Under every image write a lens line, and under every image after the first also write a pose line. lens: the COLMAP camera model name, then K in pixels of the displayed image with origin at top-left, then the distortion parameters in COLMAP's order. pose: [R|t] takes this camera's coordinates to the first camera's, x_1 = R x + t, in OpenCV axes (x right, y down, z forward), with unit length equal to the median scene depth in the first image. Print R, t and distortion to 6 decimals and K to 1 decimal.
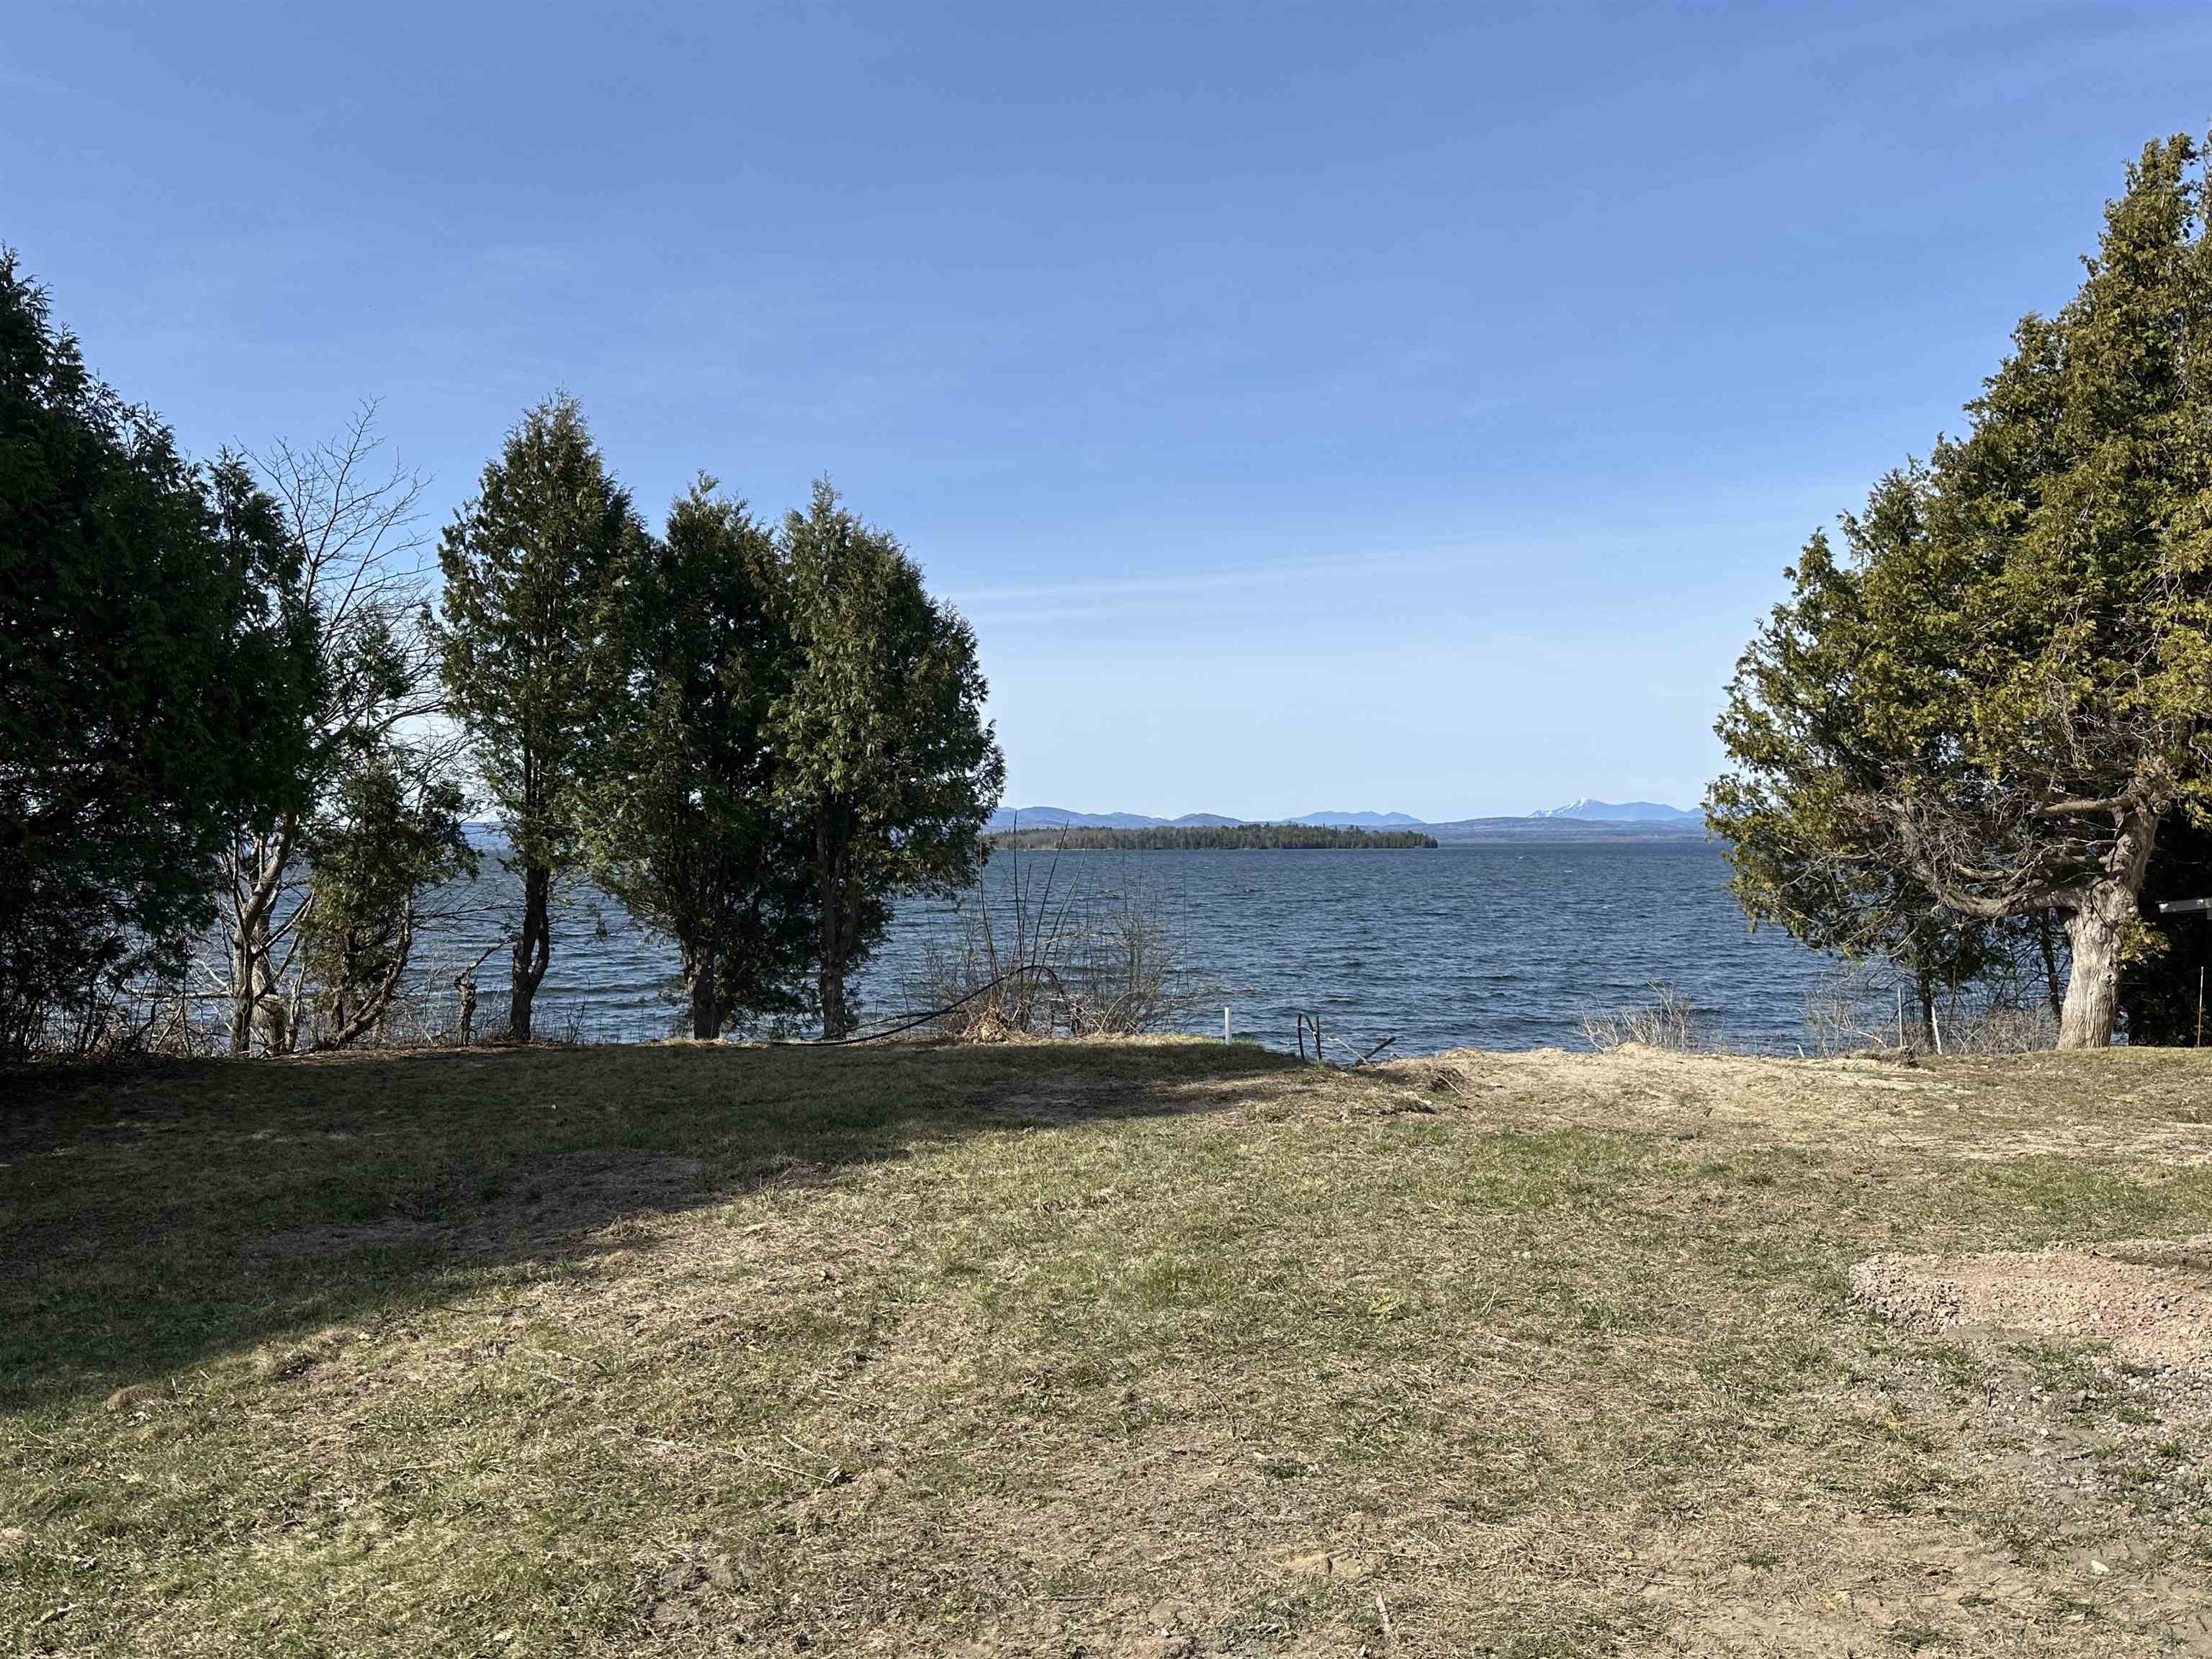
lens RADIAL K [[1692.5, 0, 1103.5], [0, 1692.5, 835.0], [0, 0, 1]] dist [0.108528, -0.001167]
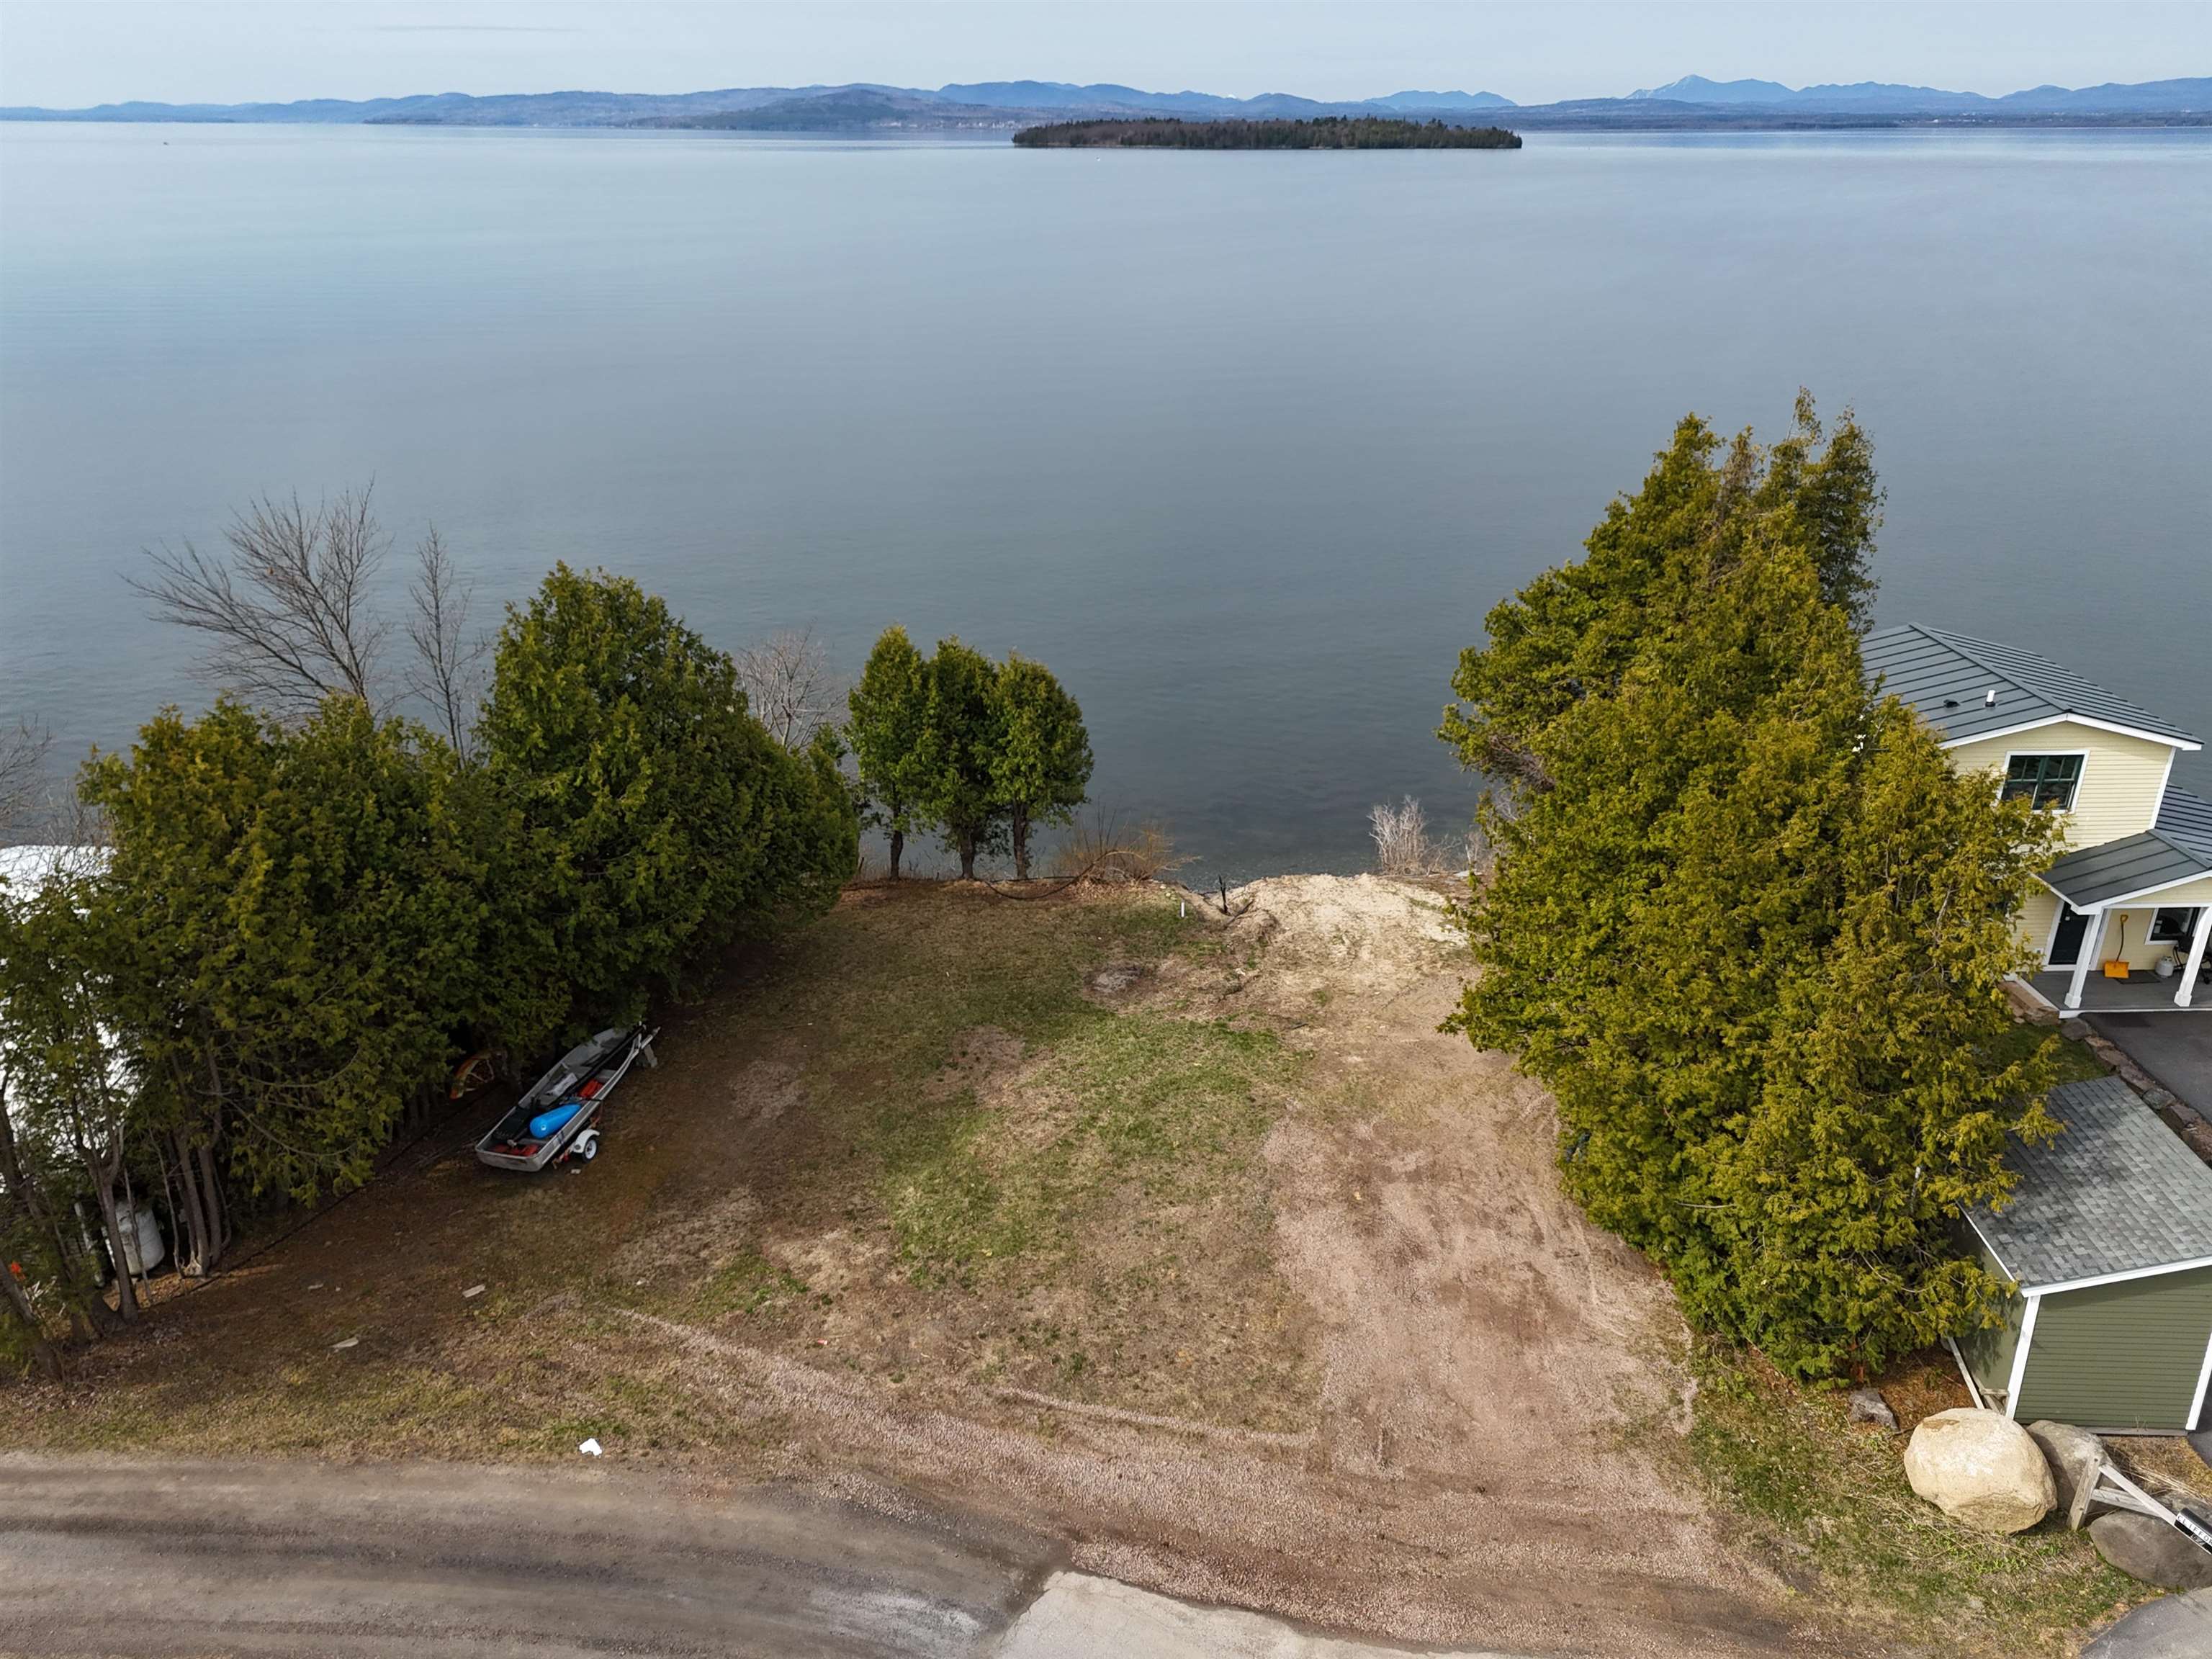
lens RADIAL K [[1638.8, 0, 1107.9], [0, 1638.8, 827.4], [0, 0, 1]] dist [0.067046, -0.053455]
pose [[0.999380, 0.018283, -0.030101, 0.027442], [-0.004894, 0.918497, 0.395398, -0.825945], [0.034877, -0.395006, 0.918016, -1.032843]]
